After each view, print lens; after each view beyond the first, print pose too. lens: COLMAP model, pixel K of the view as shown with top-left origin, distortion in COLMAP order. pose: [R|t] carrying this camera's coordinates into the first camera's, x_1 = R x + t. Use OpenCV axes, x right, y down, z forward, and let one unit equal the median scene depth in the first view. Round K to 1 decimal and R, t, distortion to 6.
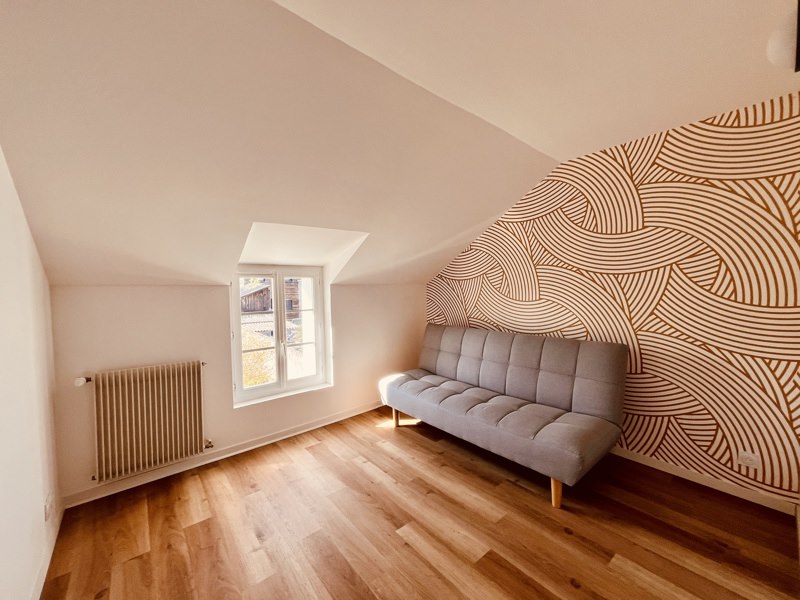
lens RADIAL K [[325.6, 0, 400.0], [0, 325.6, 300.0], [0, 0, 1]] dist [-0.000043, -0.000005]
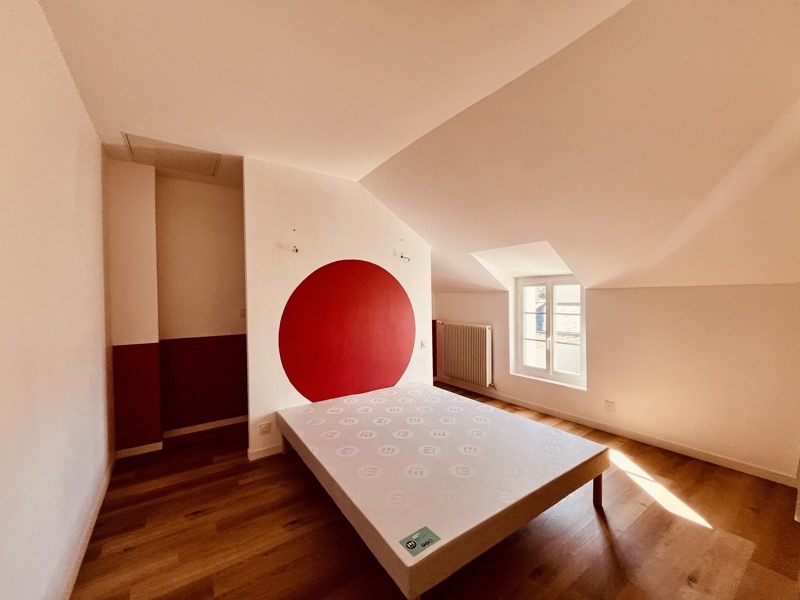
lens RADIAL K [[325.6, 0, 400.0], [0, 325.6, 300.0], [0, 0, 1]] dist [-0.000043, -0.000005]
pose [[-0.083982, 0.018856, -0.996289, 0.918515], [-0.035722, 0.999121, 0.021920, -0.021714], [0.995827, 0.037430, -0.083235, 0.538151]]
